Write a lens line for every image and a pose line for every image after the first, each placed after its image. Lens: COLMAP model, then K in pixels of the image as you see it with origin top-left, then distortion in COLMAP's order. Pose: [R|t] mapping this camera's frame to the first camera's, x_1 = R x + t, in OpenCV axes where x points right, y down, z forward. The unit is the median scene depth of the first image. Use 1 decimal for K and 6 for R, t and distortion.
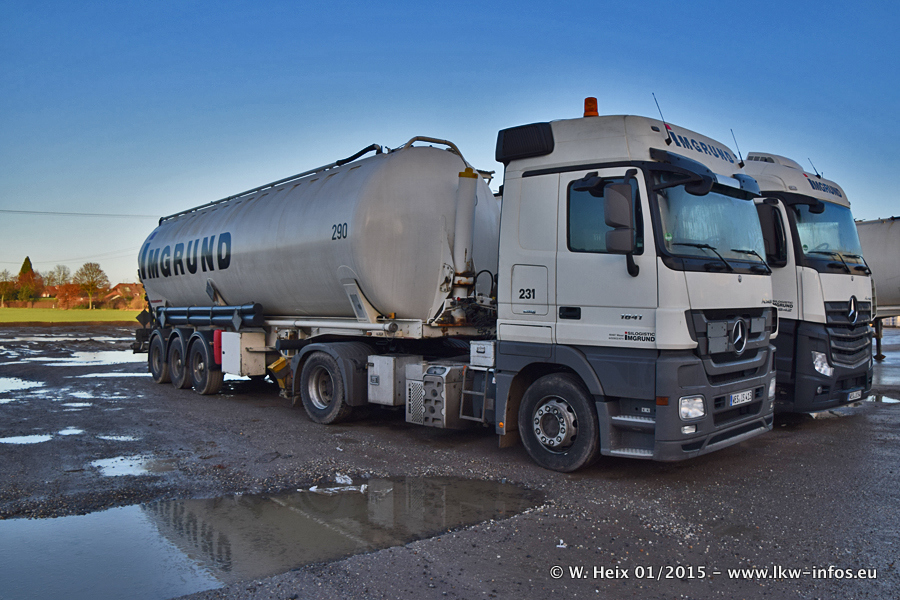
lens RADIAL K [[723.8, 0, 445.7], [0, 723.8, 298.2], [0, 0, 1]] dist [-0.138975, 0.078557]
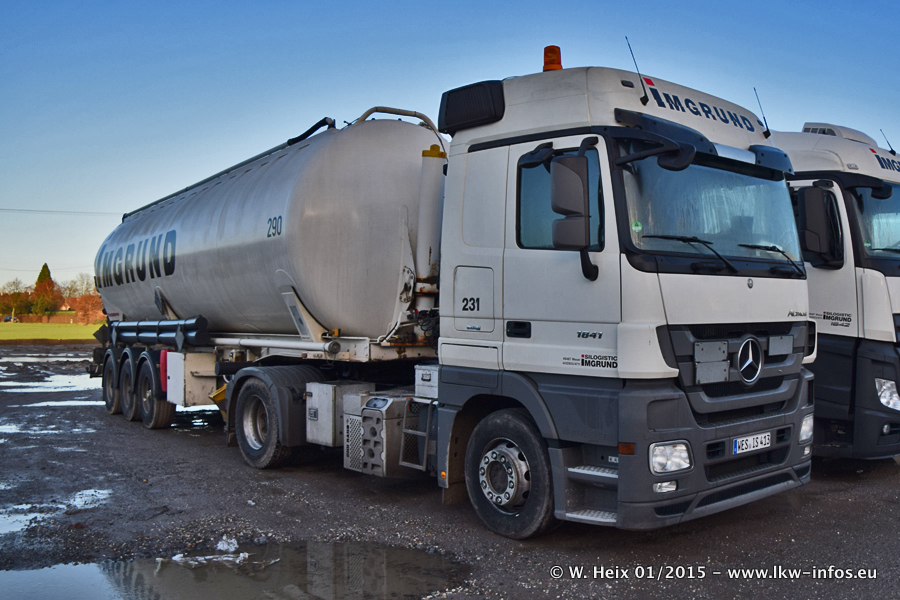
lens RADIAL K [[866.6, 0, 464.3], [0, 866.6, 304.8], [0, 0, 1]] dist [-0.109499, 0.000000]
pose [[0.999519, -0.001960, -0.030965, 0.124422], [0.001754, 0.999976, -0.006703, 0.000570], [0.030977, 0.006646, 0.999498, 0.076514]]
